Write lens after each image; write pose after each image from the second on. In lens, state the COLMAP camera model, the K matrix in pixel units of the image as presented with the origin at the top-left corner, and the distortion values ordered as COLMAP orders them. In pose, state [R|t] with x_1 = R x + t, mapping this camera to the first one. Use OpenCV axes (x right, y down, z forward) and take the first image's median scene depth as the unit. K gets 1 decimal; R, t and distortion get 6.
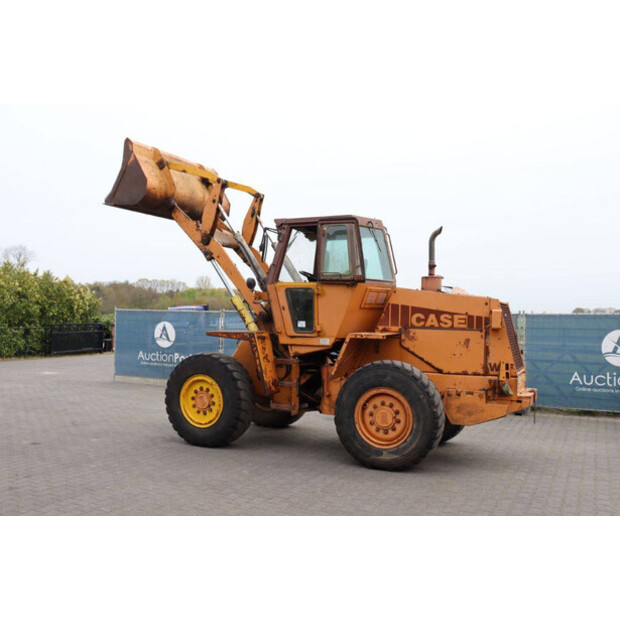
lens RADIAL K [[603.6, 0, 301.0], [0, 603.6, 308.4], [0, 0, 1]] dist [-0.146620, 0.269057]
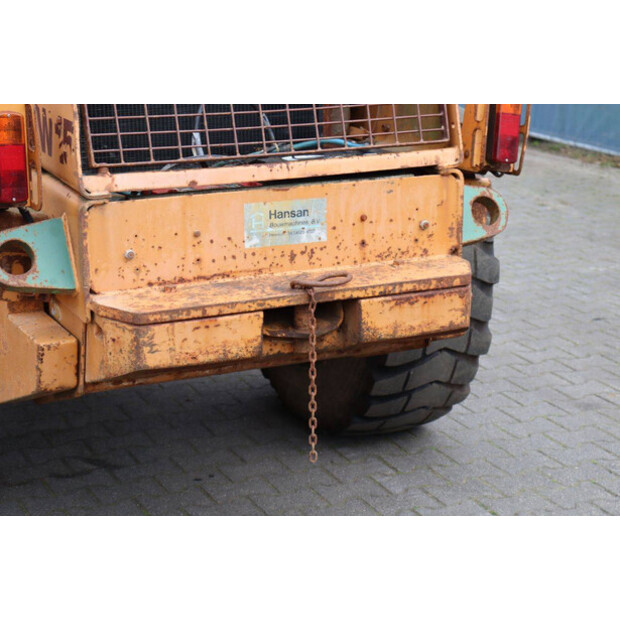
lens RADIAL K [[1438.8, 0, 311.0], [0, 1438.8, 299.0], [0, 0, 1]] dist [0.379464, 0.155368]
pose [[0.773097, 0.142513, -0.618070, 0.613311], [0.027437, 0.966006, 0.257059, 0.030763], [0.633694, -0.215690, 0.742906, 0.633119]]
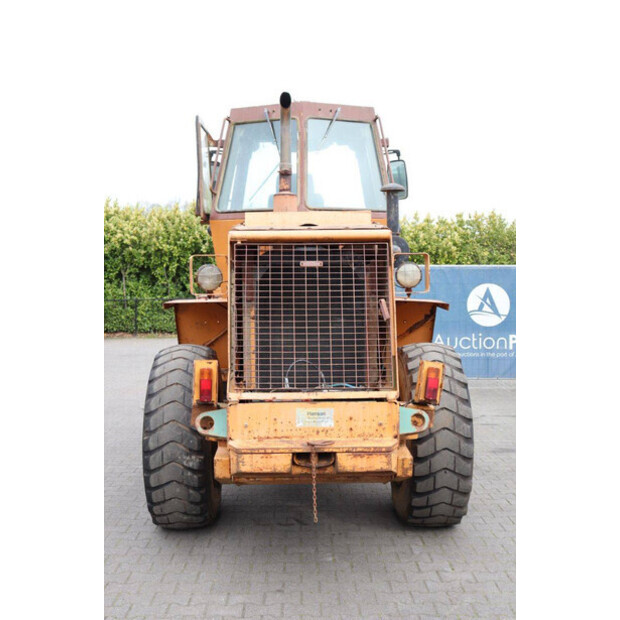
lens RADIAL K [[726.6, 0, 310.0], [0, 726.6, 310.0], [0, 0, 1]] dist [0.003766, 0.002688]
pose [[0.461024, 0.025638, -0.887017, 0.785658], [0.028726, 0.998628, 0.043794, 0.020809], [0.886922, -0.045670, 0.459655, 0.713770]]
